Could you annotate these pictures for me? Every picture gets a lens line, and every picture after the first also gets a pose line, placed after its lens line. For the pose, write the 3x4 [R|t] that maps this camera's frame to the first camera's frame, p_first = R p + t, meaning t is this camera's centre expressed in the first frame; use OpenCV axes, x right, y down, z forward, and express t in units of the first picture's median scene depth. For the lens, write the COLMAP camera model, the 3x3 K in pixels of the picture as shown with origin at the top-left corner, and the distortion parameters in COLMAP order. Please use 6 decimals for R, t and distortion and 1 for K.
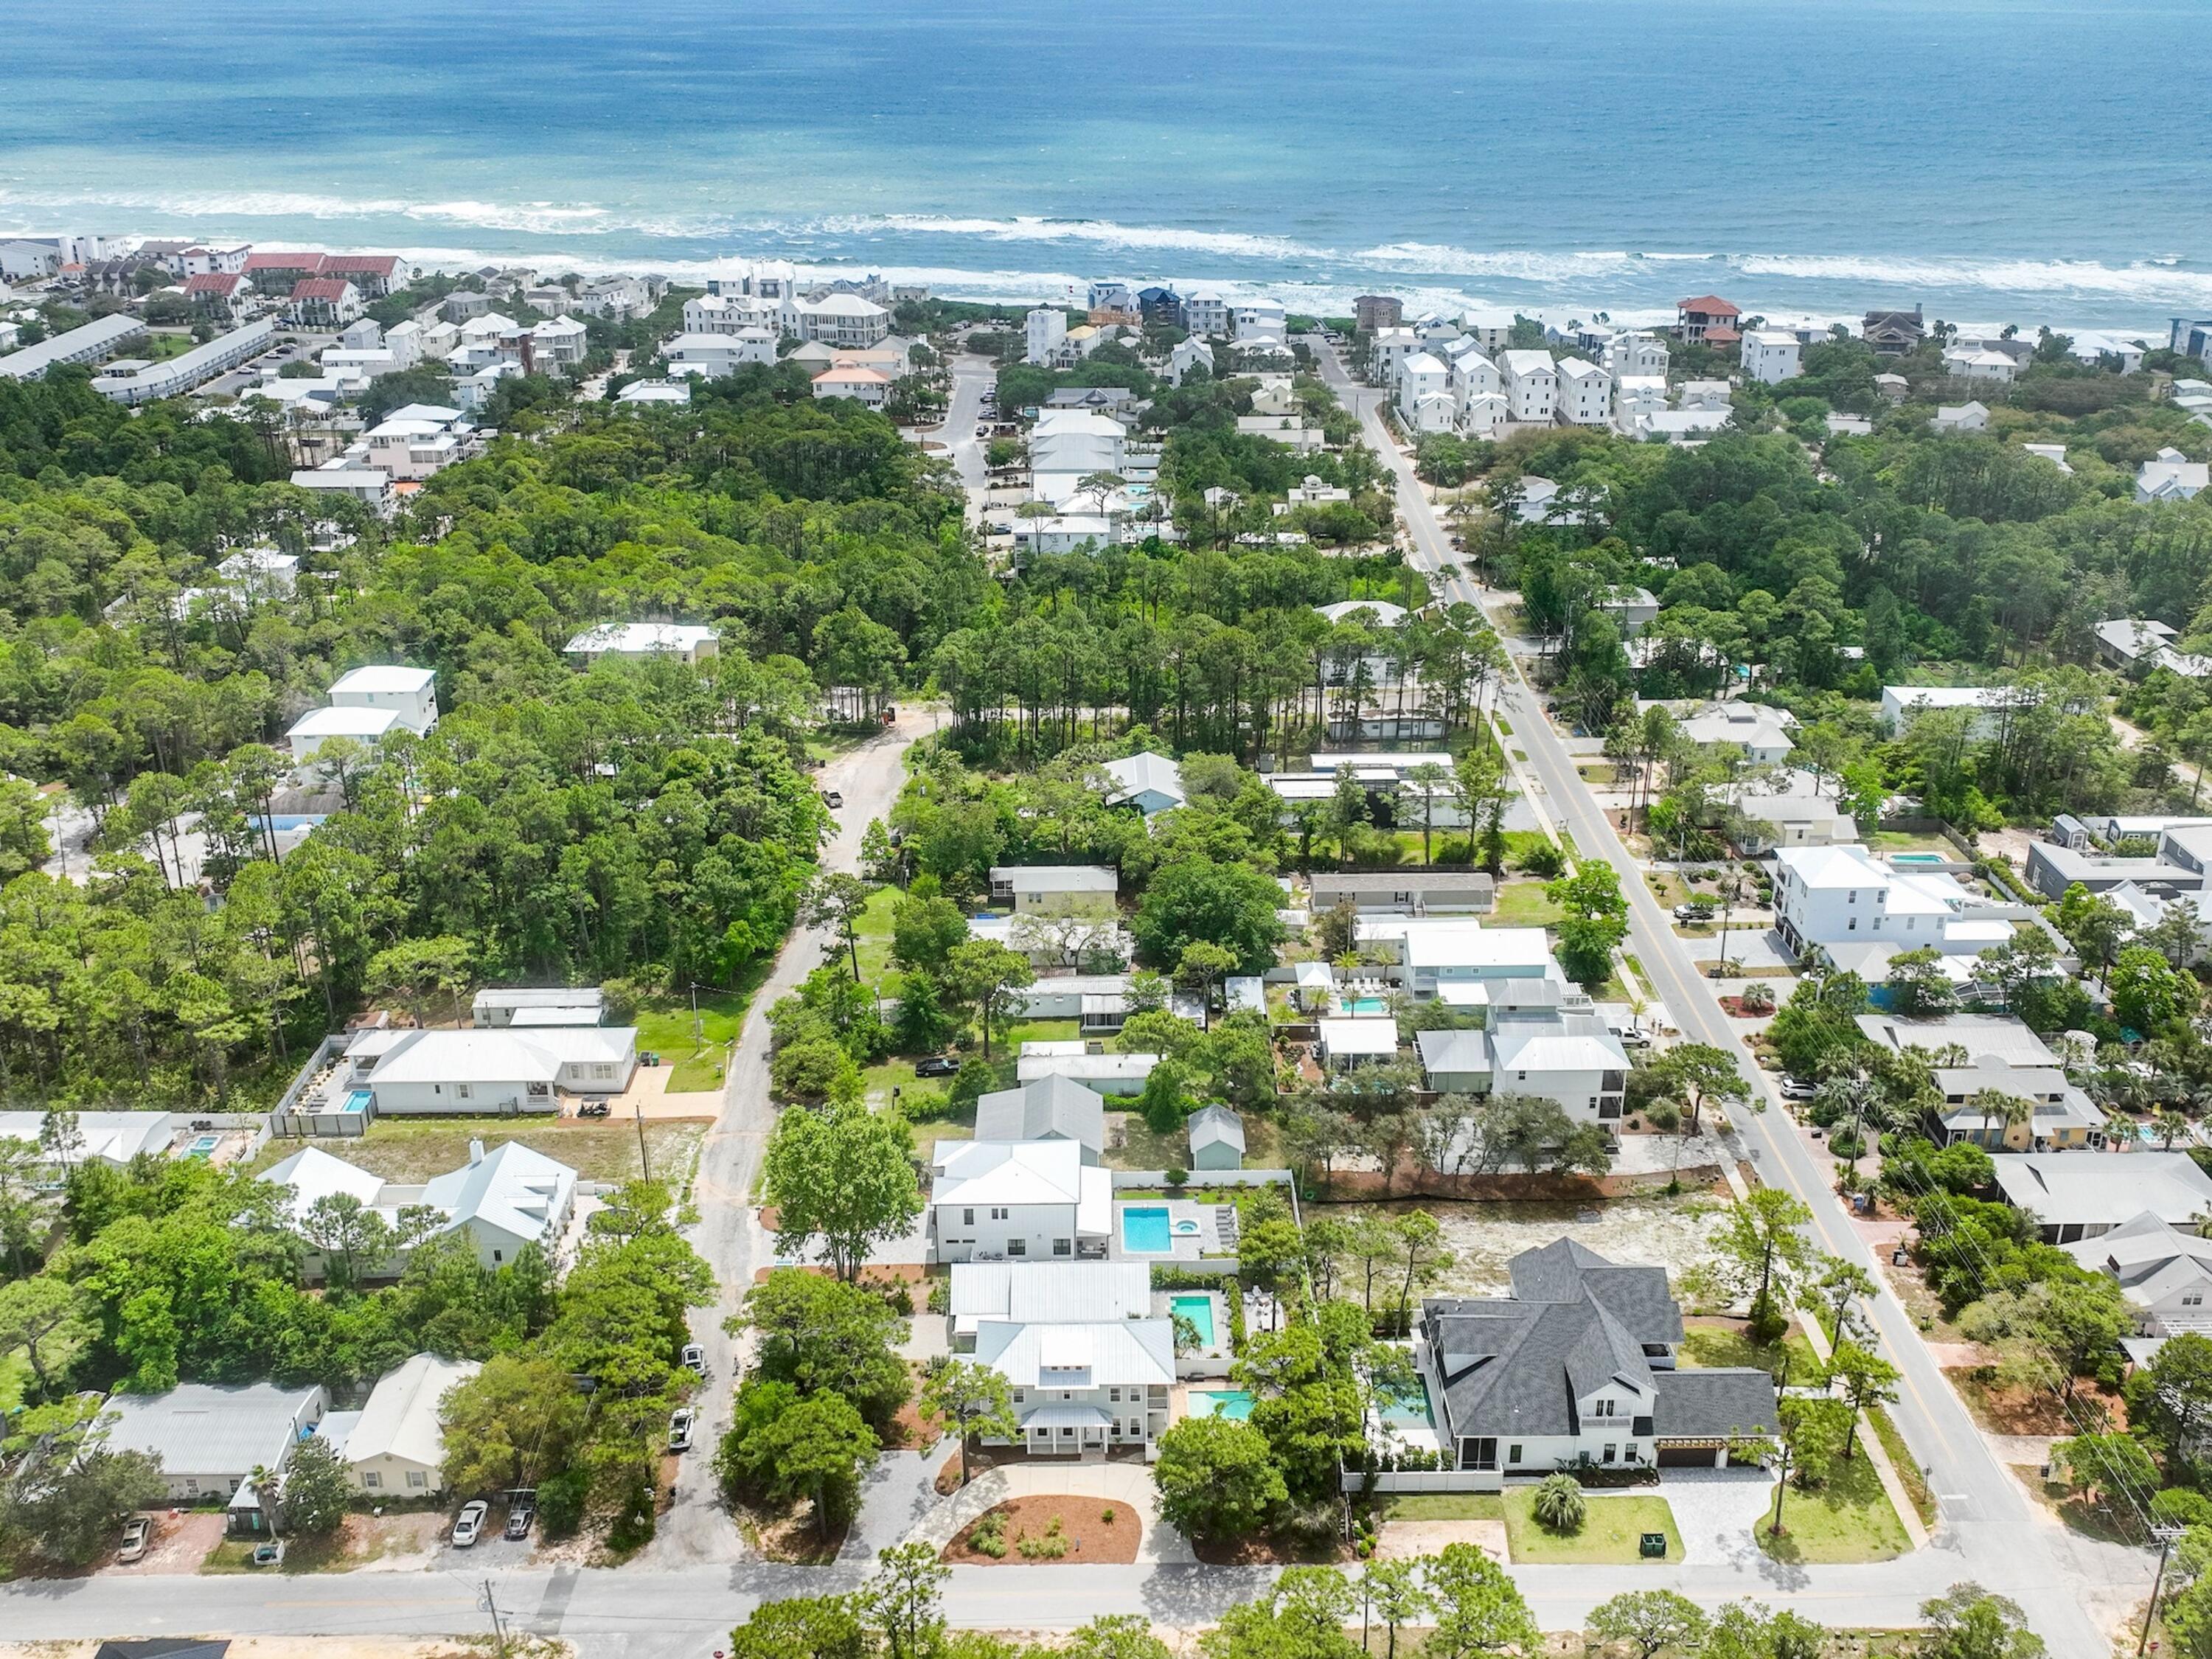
lens RADIAL K [[2054.0, 0, 1114.4], [0, 2054.0, 816.3], [0, 0, 1]] dist [0.017013, -0.021955]
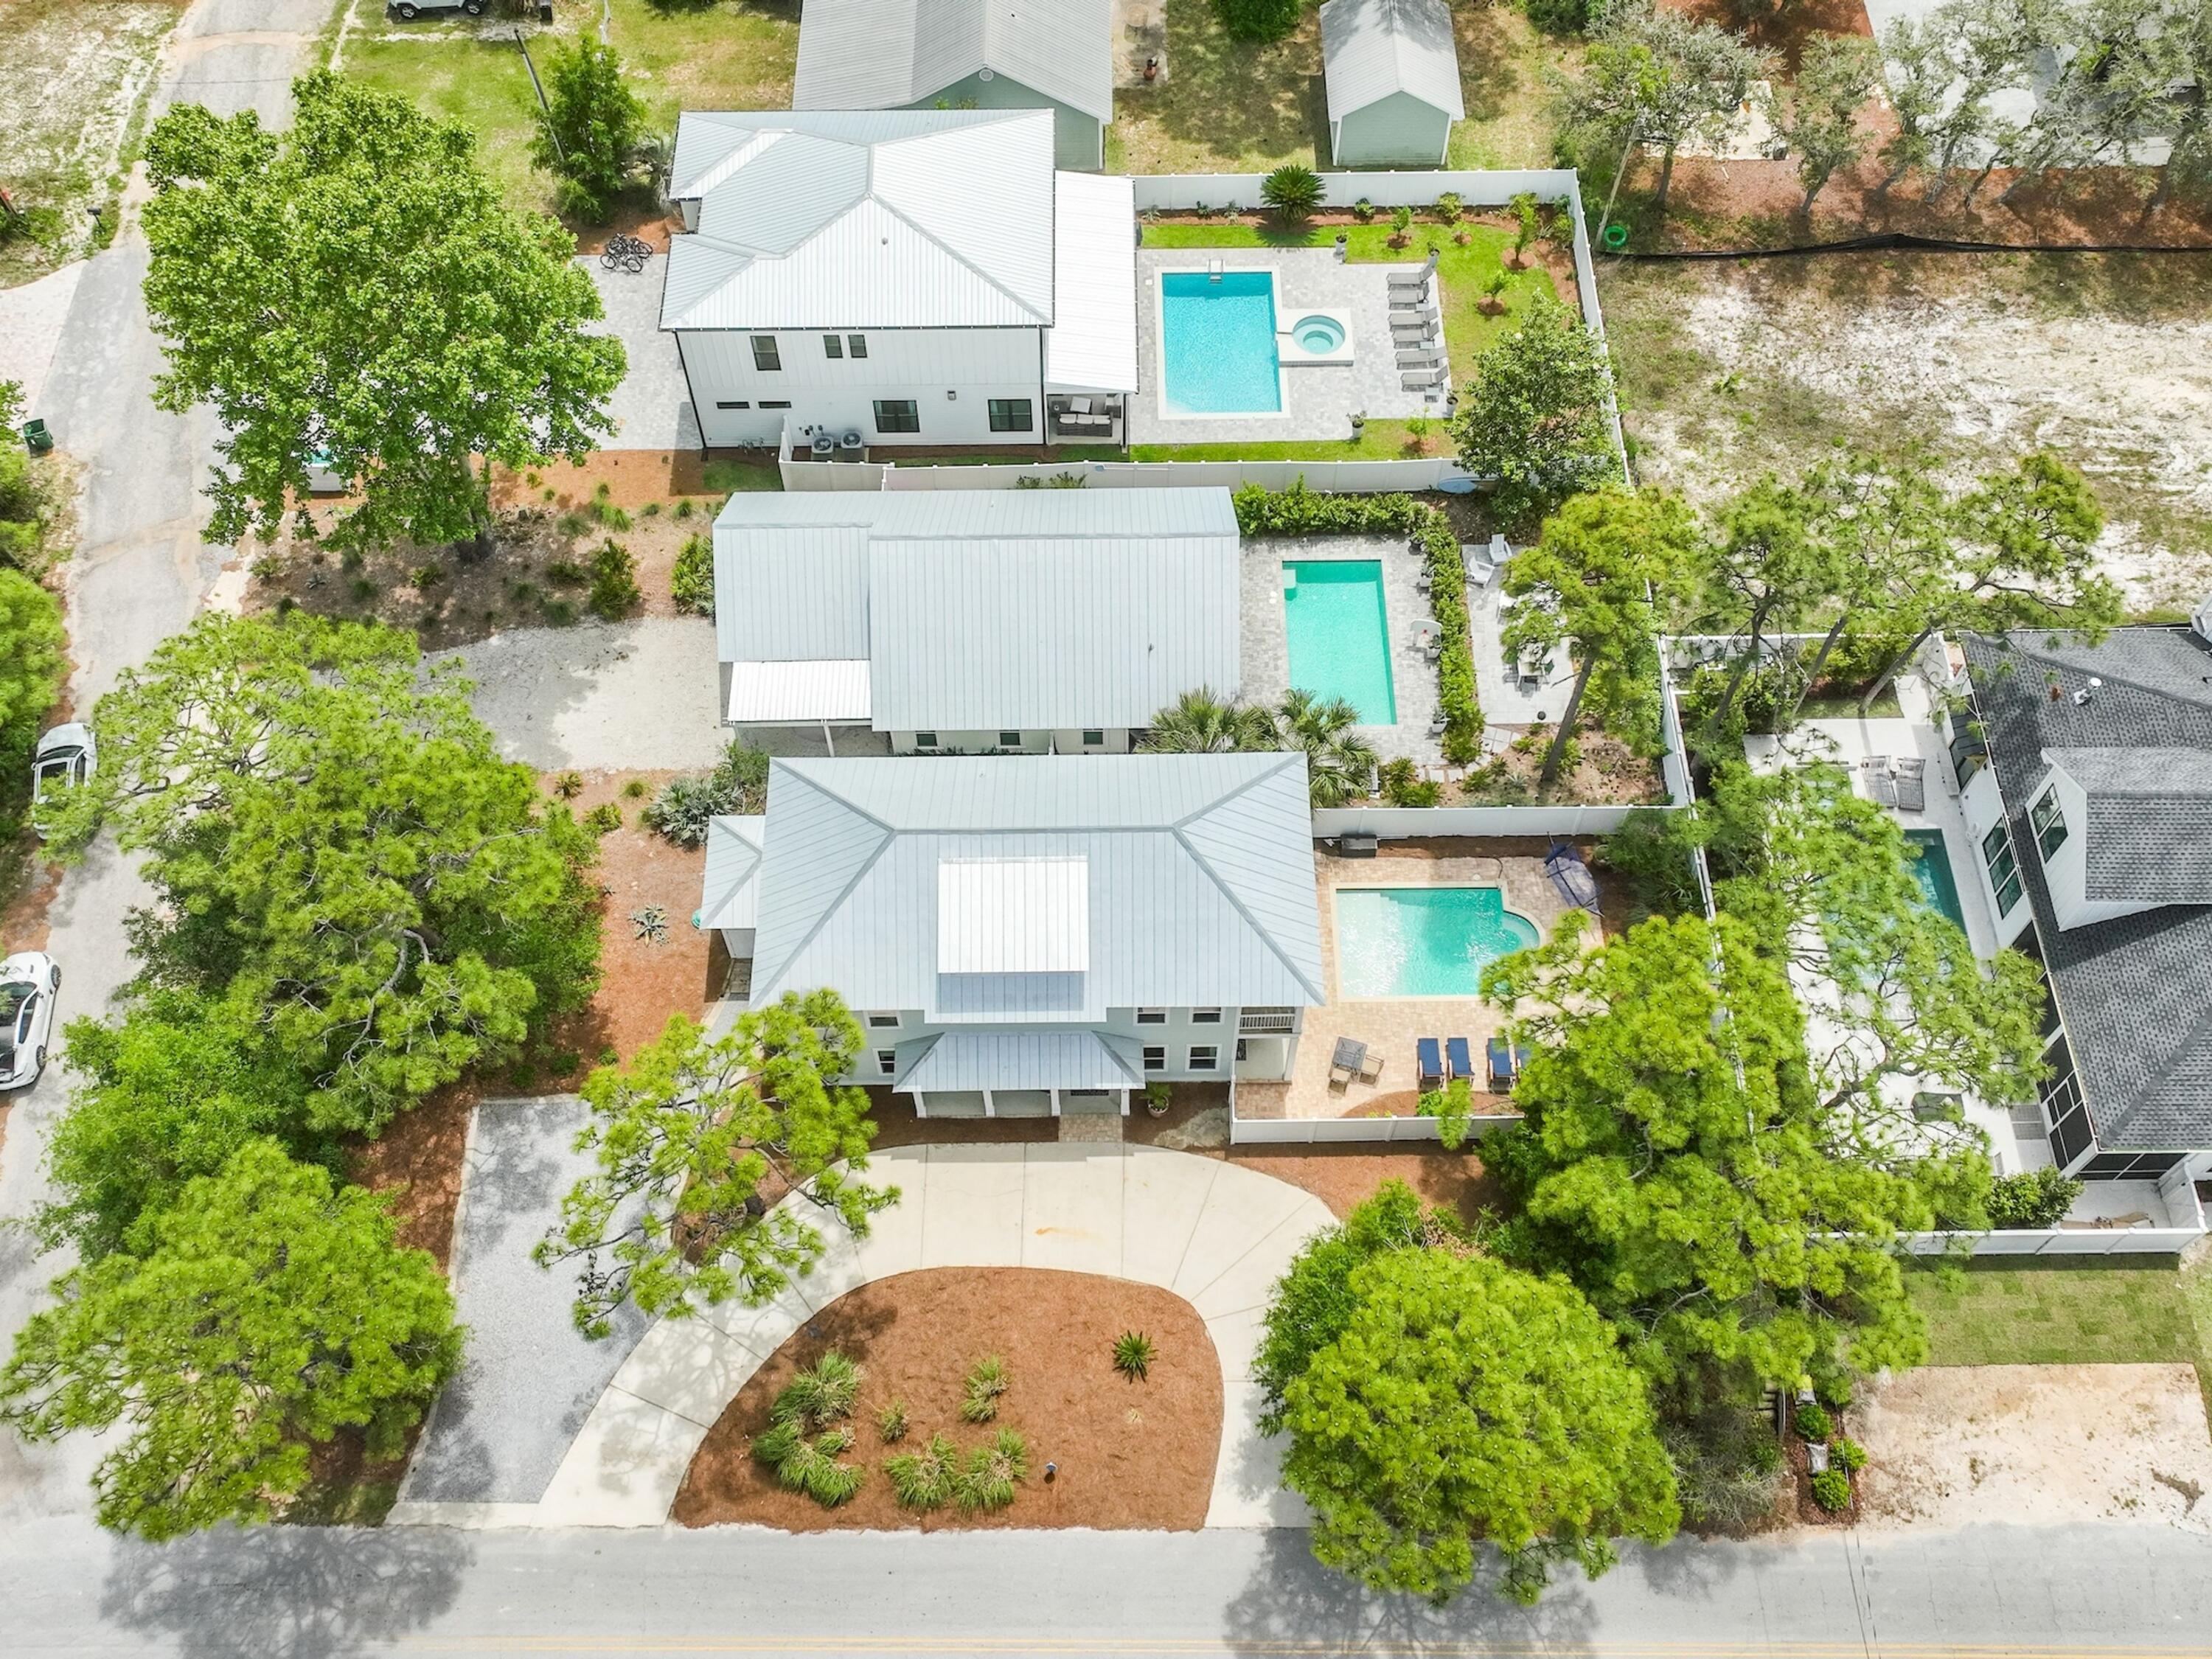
lens RADIAL K [[2059.9, 0, 1106.0], [0, 2059.9, 829.5], [0, 0, 1]] dist [0.008382, -0.007134]
pose [[0.999995, 0.002527, -0.002082, -0.005206], [-0.000773, 0.800102, 0.599864, 0.029944], [0.003182, -0.599859, 0.800099, 0.555337]]
